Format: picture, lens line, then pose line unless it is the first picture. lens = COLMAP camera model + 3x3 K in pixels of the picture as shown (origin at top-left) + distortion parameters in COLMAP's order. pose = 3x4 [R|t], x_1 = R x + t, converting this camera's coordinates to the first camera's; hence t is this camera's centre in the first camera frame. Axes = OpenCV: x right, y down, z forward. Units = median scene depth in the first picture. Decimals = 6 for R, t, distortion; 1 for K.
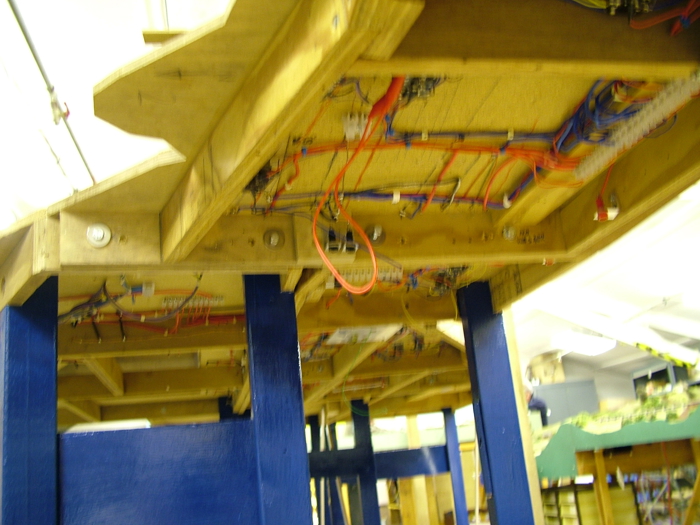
lens RADIAL K [[743.0, 0, 347.9], [0, 743.0, 278.7], [0, 0, 1]] dist [-0.089104, 0.030740]
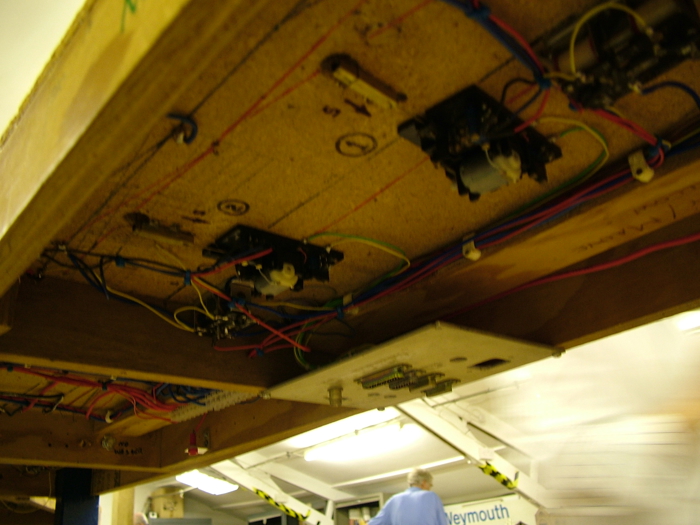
lens RADIAL K [[743.0, 0, 347.9], [0, 743.0, 278.7], [0, 0, 1]] dist [-0.089104, 0.030740]
pose [[0.877967, 0.231433, 0.419061, 0.008043], [-0.160047, 0.966909, -0.198678, -0.034410], [-0.451174, 0.107363, 0.885954, -0.019493]]
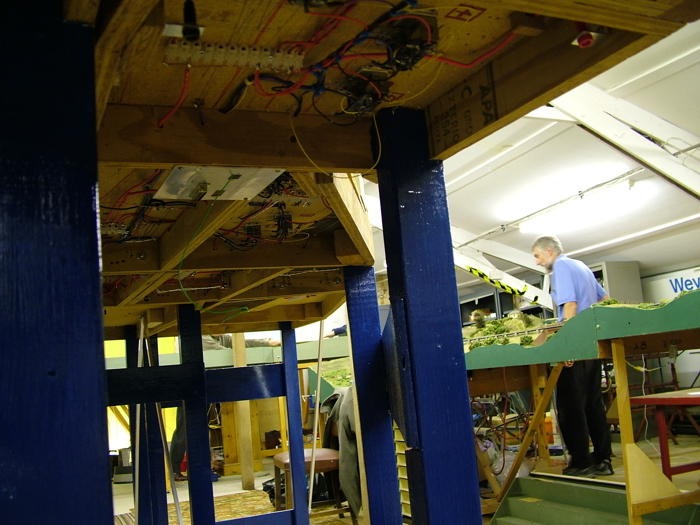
lens RADIAL K [[743.0, 0, 347.9], [0, 743.0, 278.7], [0, 0, 1]] dist [-0.089104, 0.030740]
pose [[0.971277, 0.047189, 0.233226, -0.004725], [-0.071919, 0.992516, 0.098693, 0.031636], [-0.226823, -0.112632, 0.967401, 0.140669]]
